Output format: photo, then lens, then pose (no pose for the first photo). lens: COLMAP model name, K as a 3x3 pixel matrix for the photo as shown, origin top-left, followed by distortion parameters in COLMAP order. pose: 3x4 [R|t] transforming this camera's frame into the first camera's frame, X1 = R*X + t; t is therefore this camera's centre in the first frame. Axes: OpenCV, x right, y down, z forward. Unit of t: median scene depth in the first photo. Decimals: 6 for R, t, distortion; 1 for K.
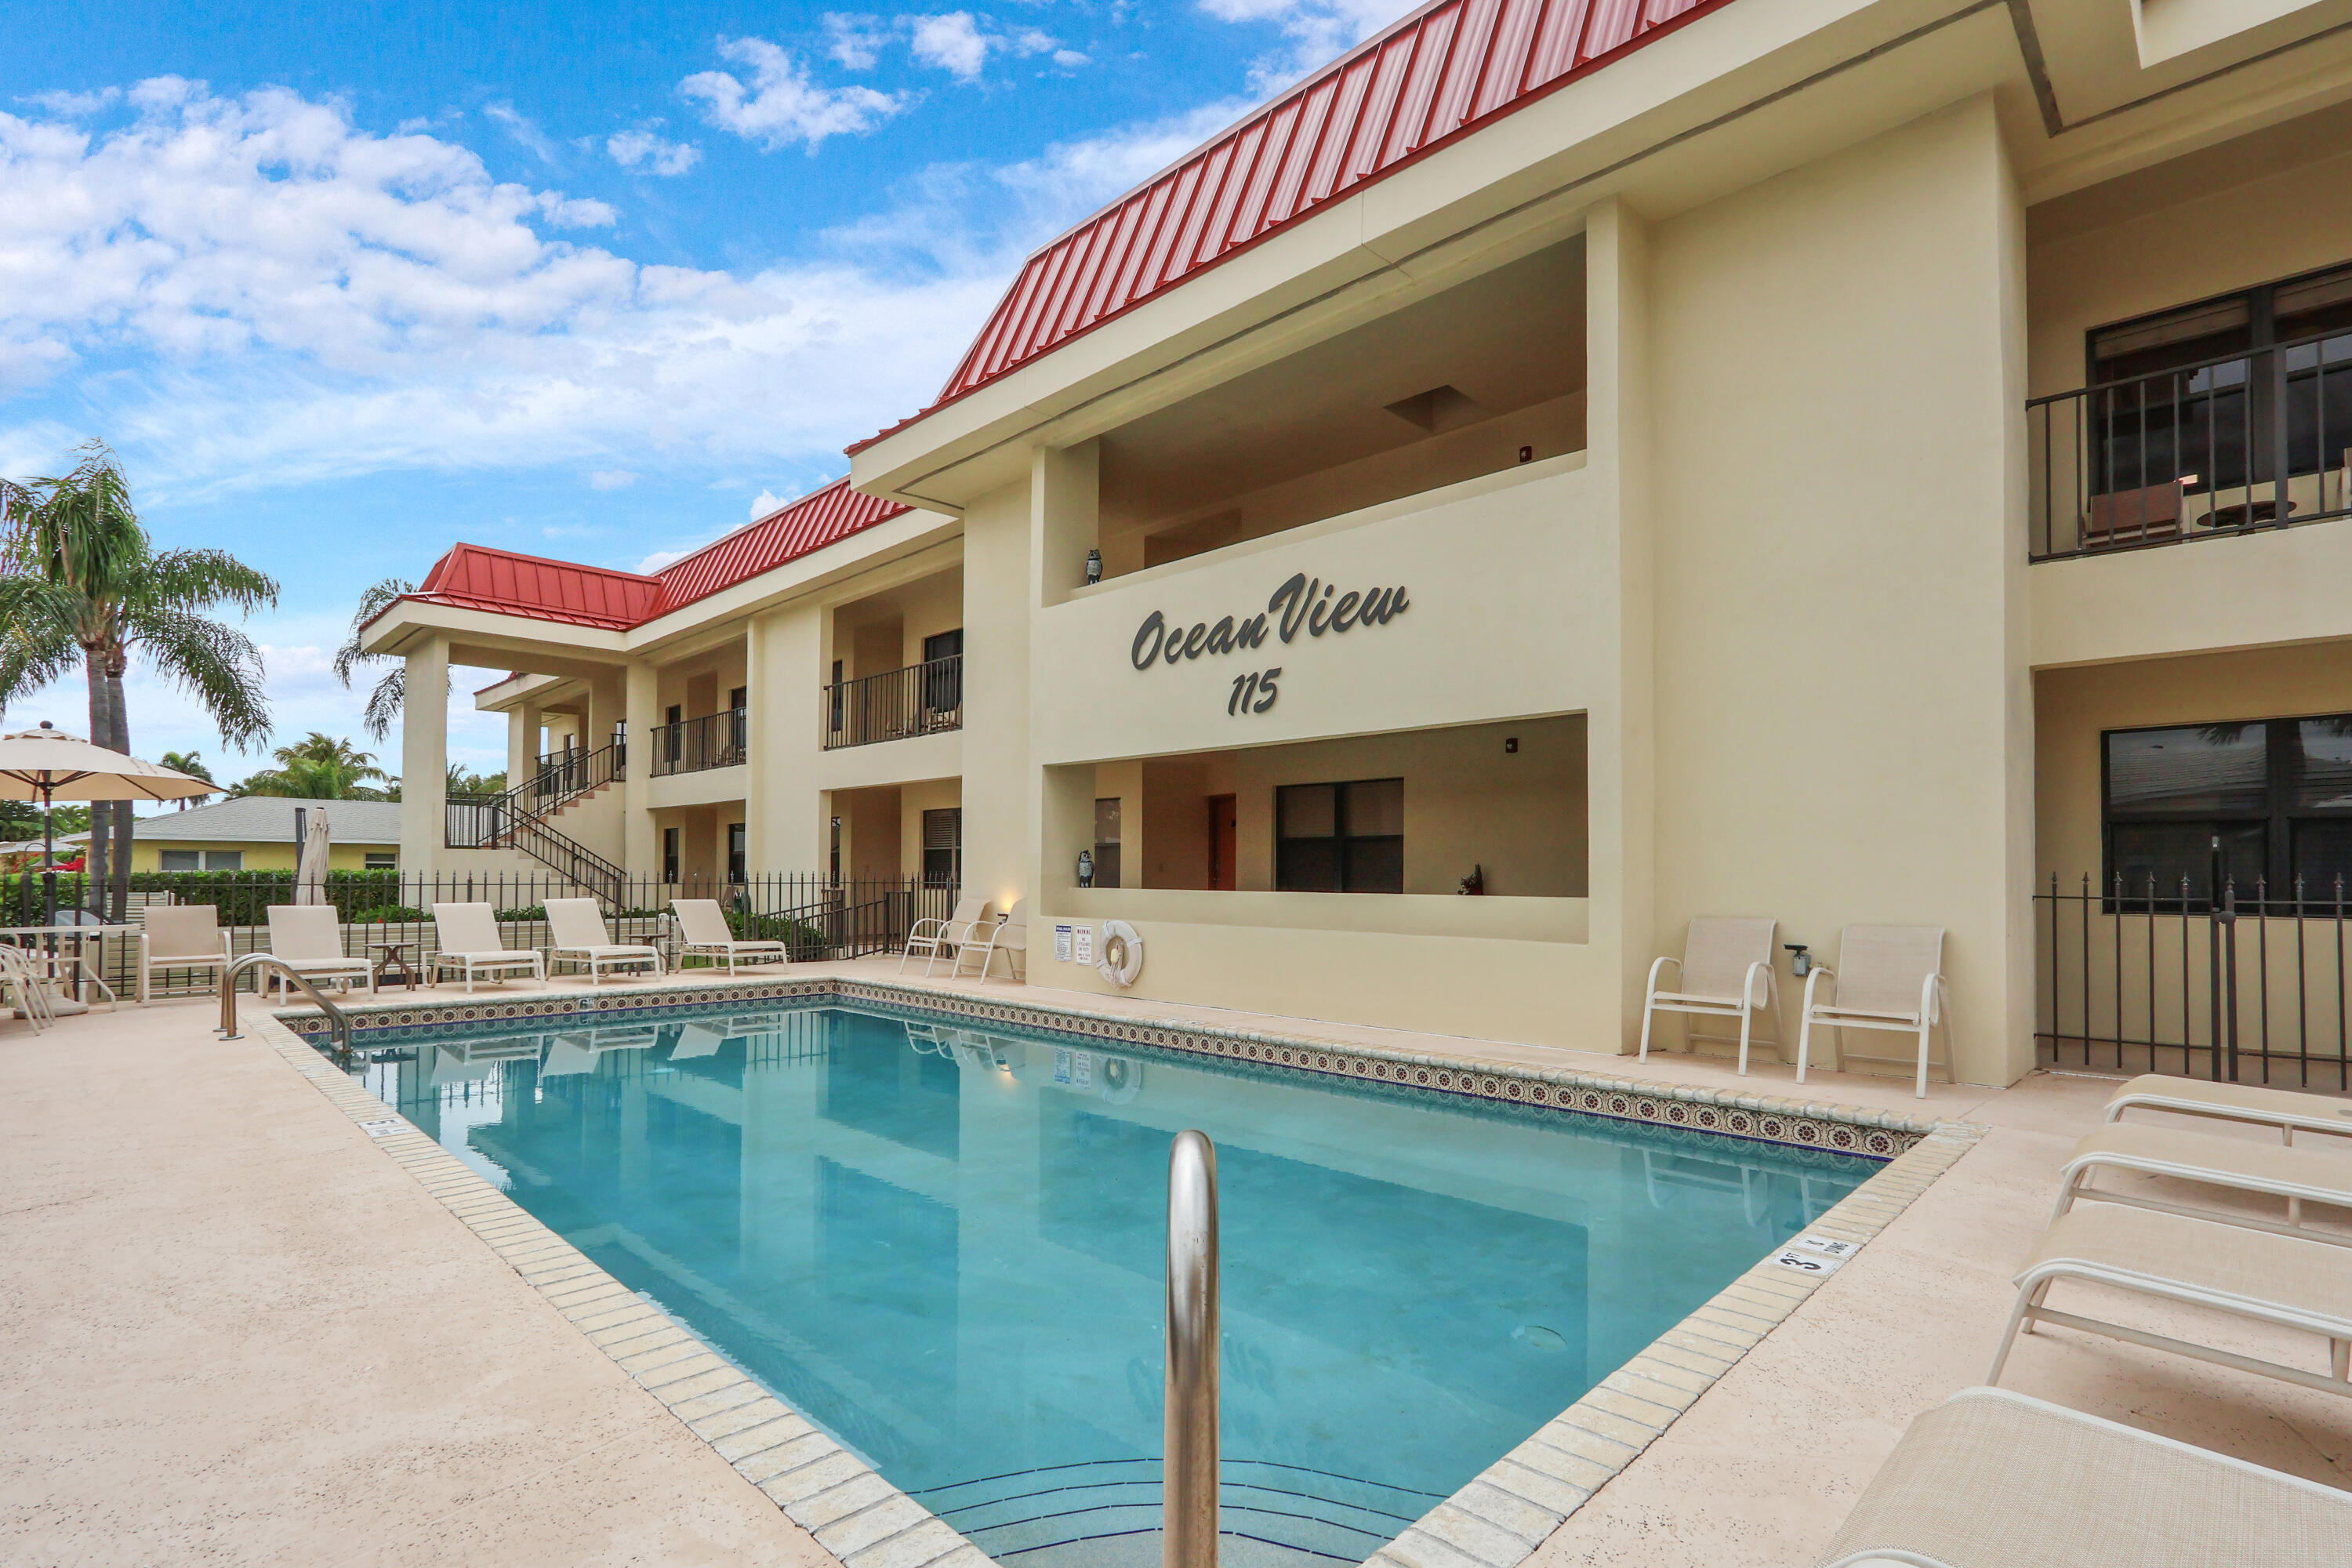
lens RADIAL K [[1119.9, 0, 1263.4], [0, 1119.9, 859.6], [0, 0, 1]] dist [0.000672, -0.000028]
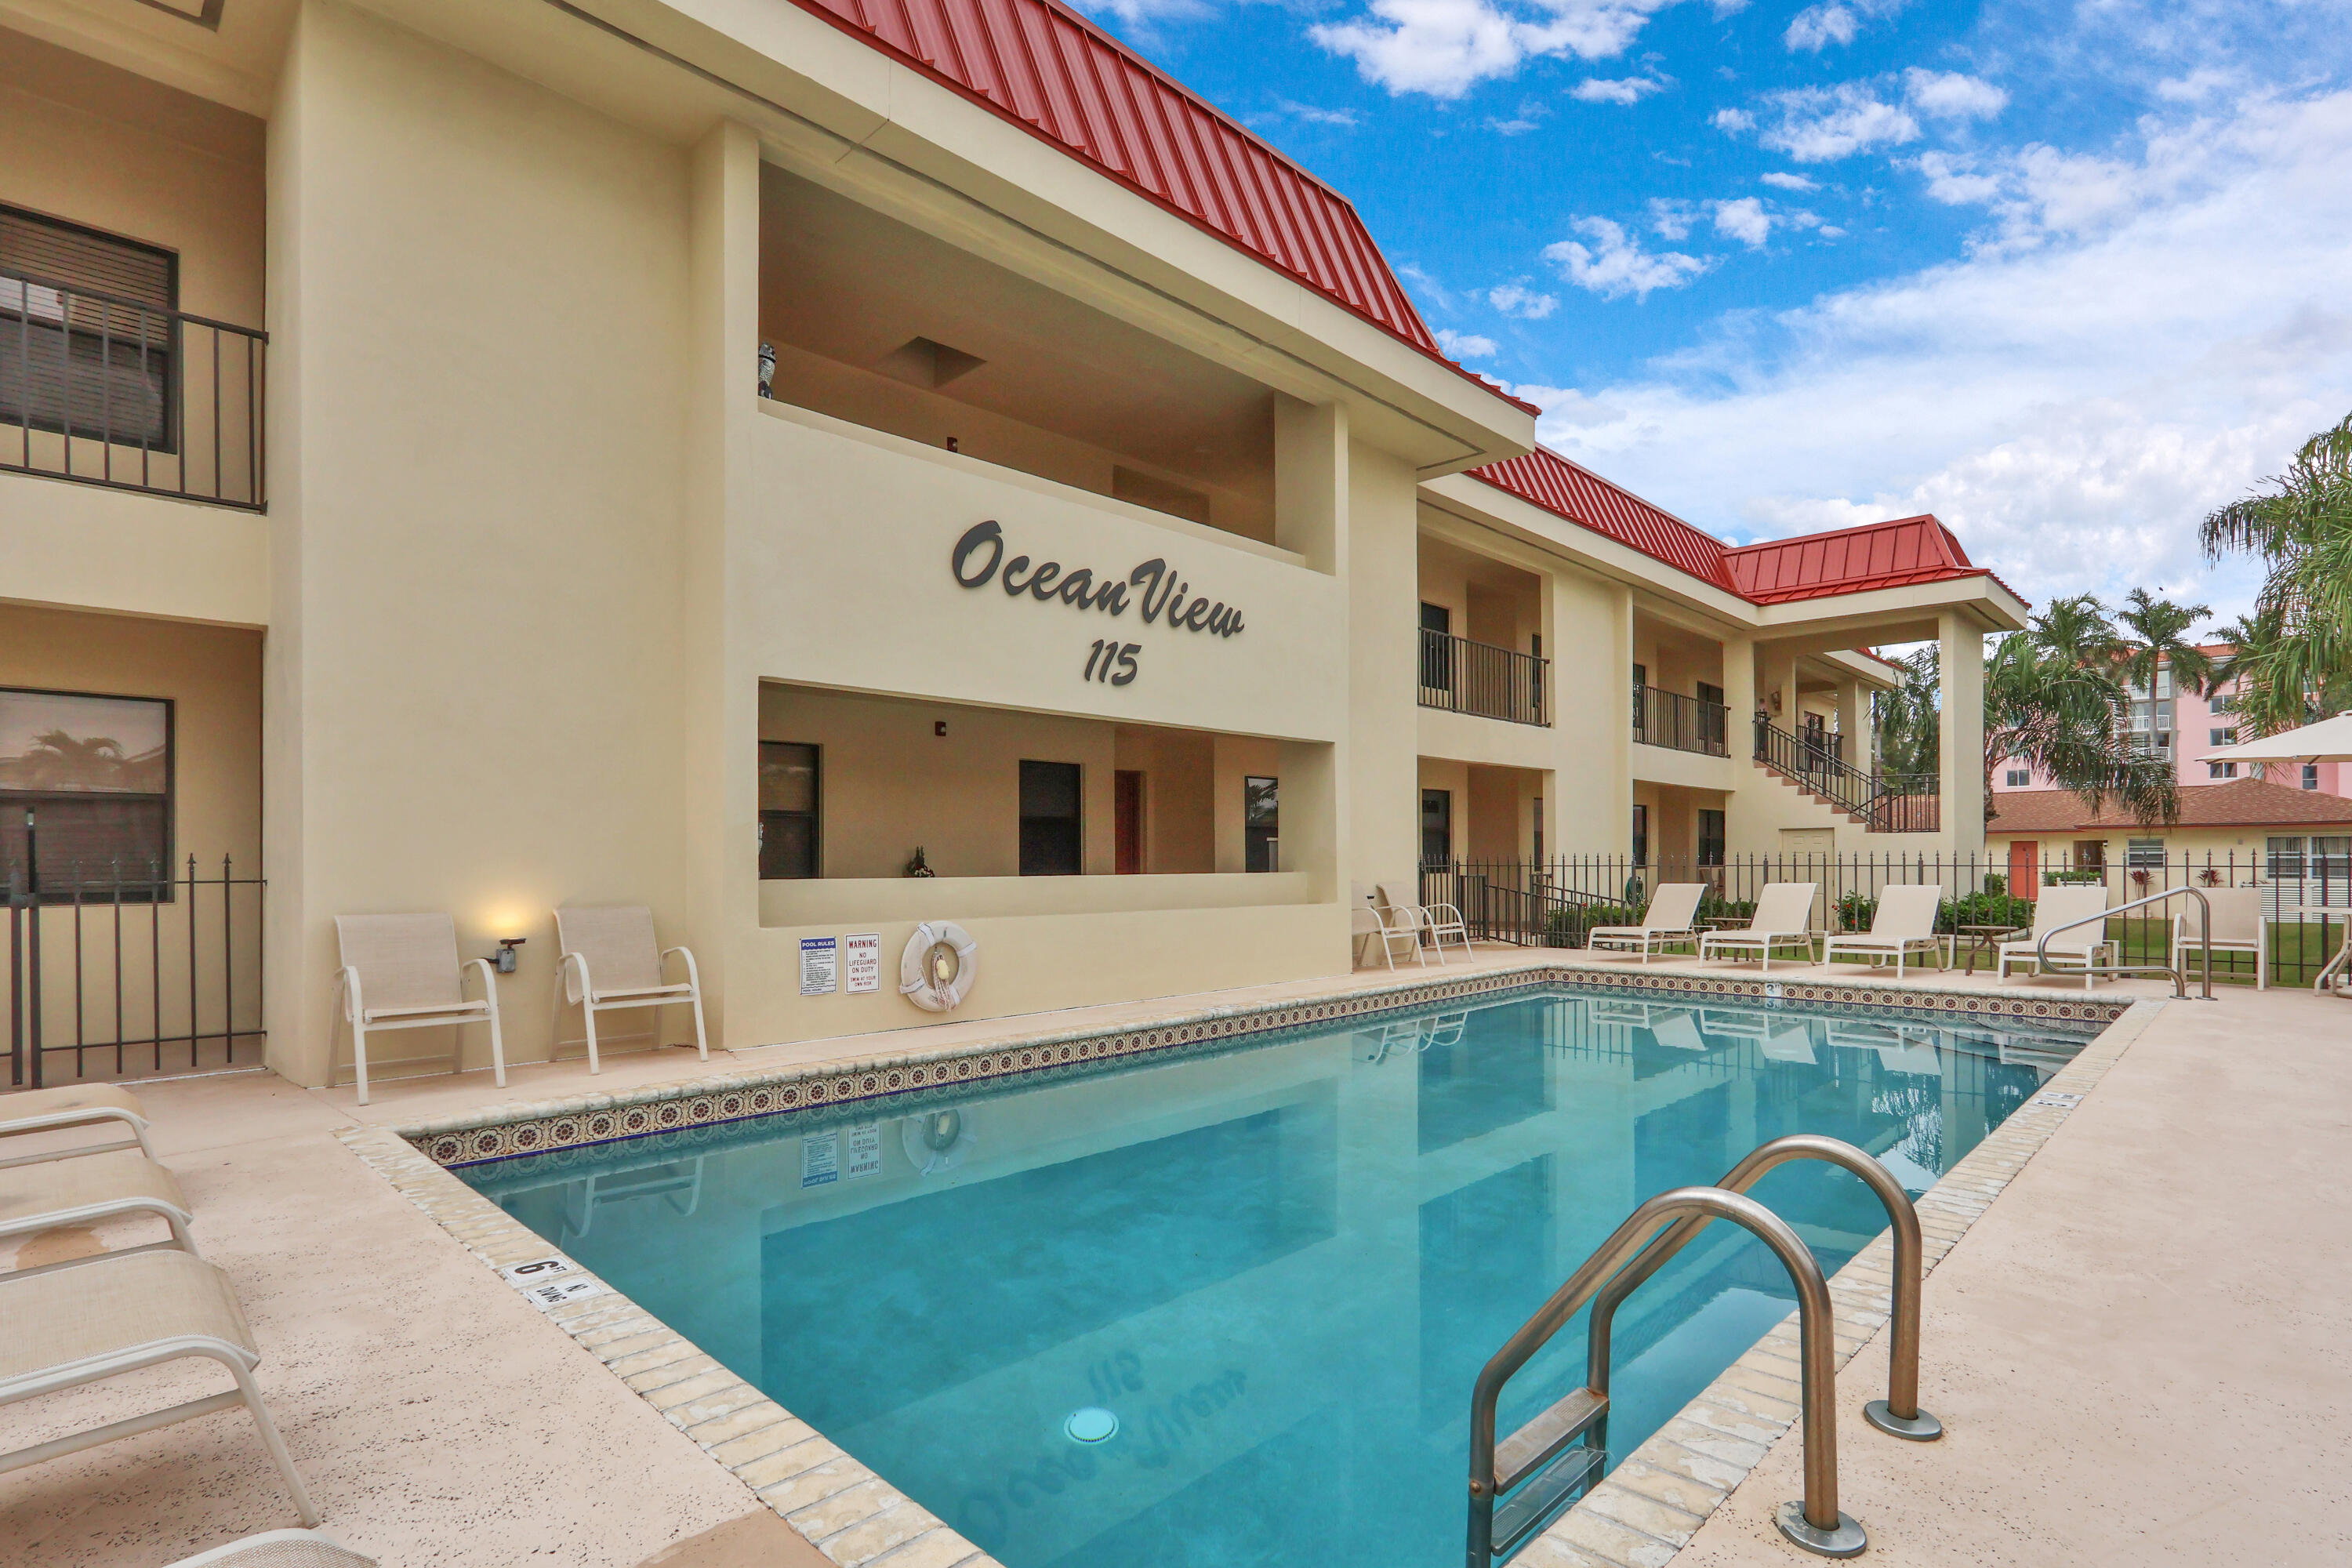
lens RADIAL K [[1119.9, 0, 1257.2], [0, 1119.9, 859.5], [0, 0, 1]] dist [0.000672, -0.000028]
pose [[0.013445, -0.005437, 0.999895, -0.946707], [-0.011926, 0.999913, 0.005598, 0.008619], [-0.999838, -0.012000, 0.013379, 0.867343]]
